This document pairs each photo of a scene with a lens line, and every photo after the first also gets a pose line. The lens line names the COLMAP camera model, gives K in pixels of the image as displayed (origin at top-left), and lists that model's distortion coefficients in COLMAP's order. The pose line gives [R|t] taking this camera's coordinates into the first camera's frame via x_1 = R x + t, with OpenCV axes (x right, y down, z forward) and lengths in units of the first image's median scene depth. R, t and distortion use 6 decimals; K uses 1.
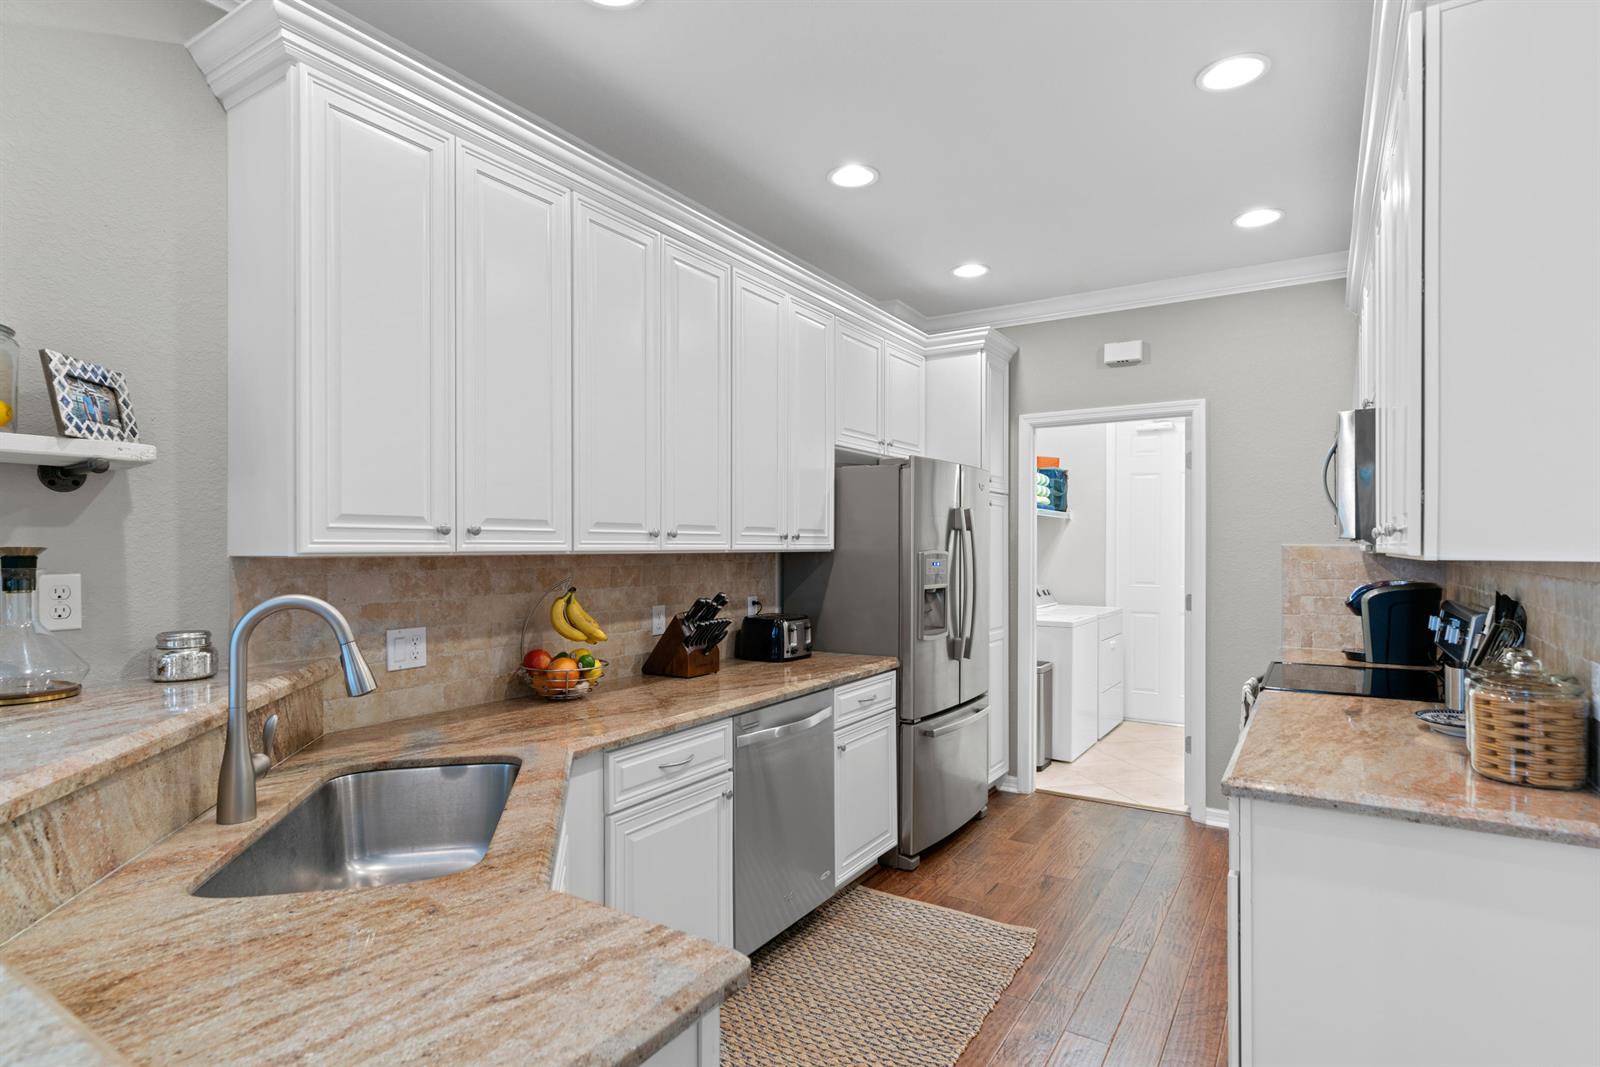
lens RADIAL K [[828.5, 0, 801.7], [0, 828.5, 540.9], [0, 0, 1]] dist [0.000311, 0.000007]
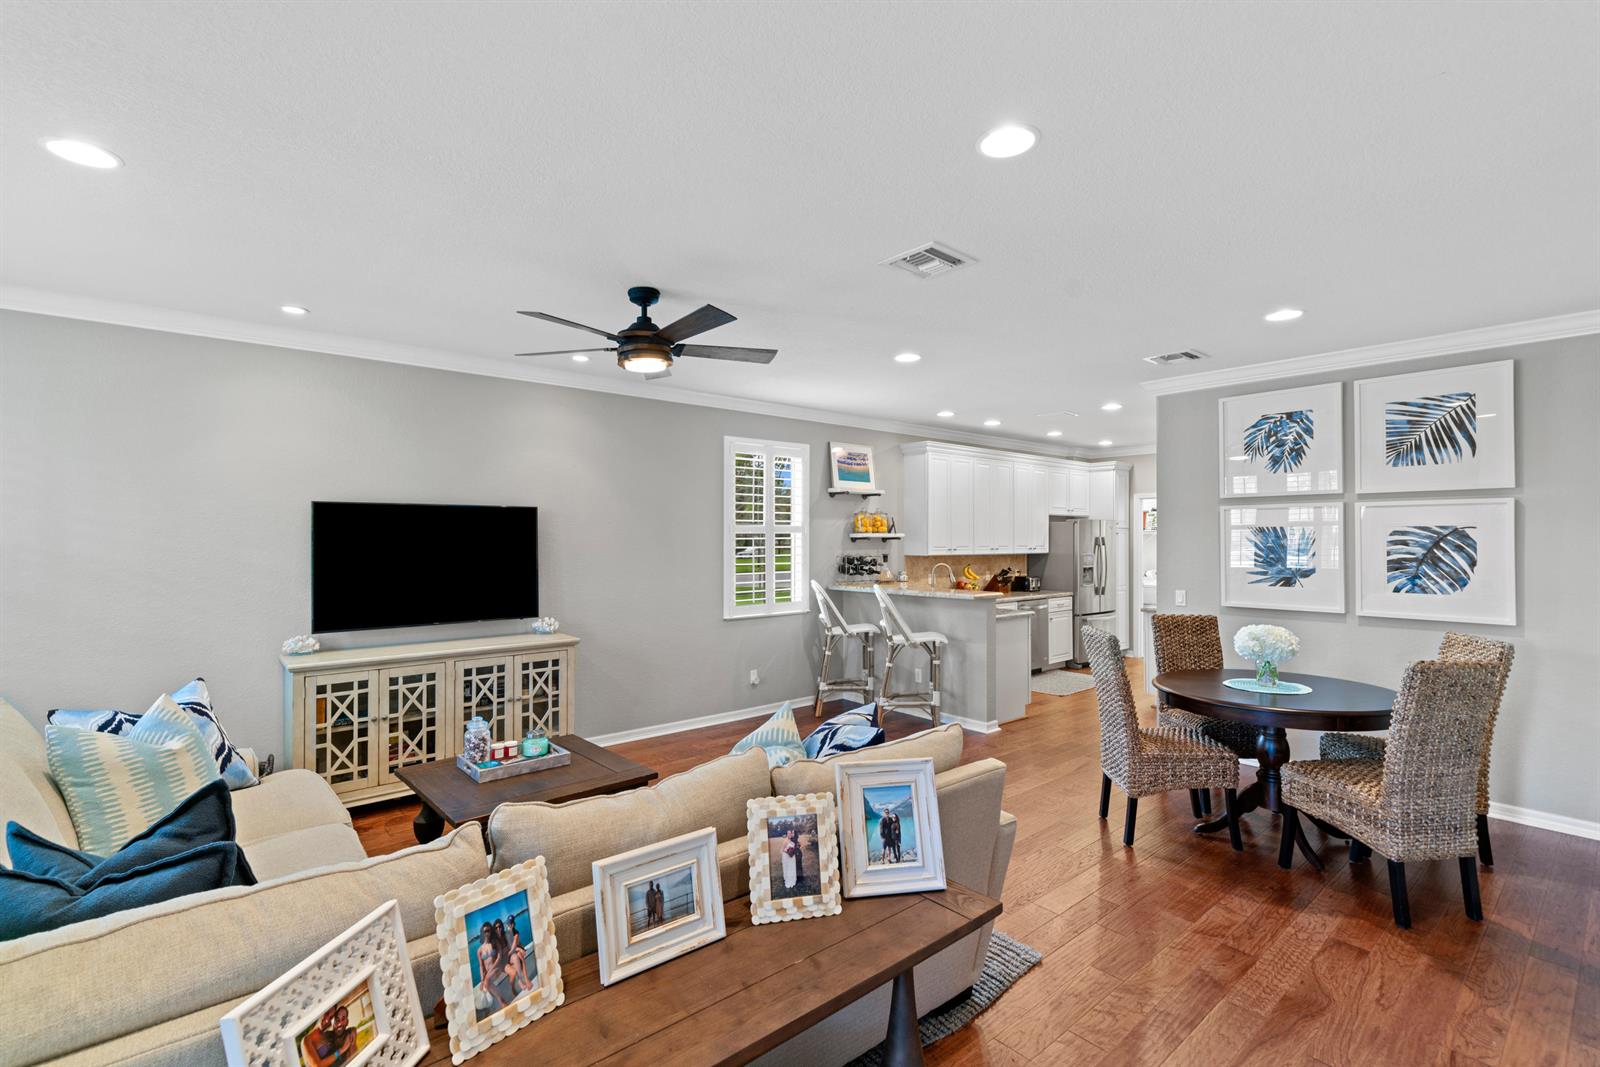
lens RADIAL K [[719.7, 0, 793.0], [0, 719.7, 536.0], [0, 0, 1]] dist [0.000171, -0.000080]
pose [[0.953757, -0.000678, -0.300579, -0.053198], [0.000869, 0.999999, 0.000501, -0.047628], [0.300579, -0.000739, 0.953757, -1.562075]]
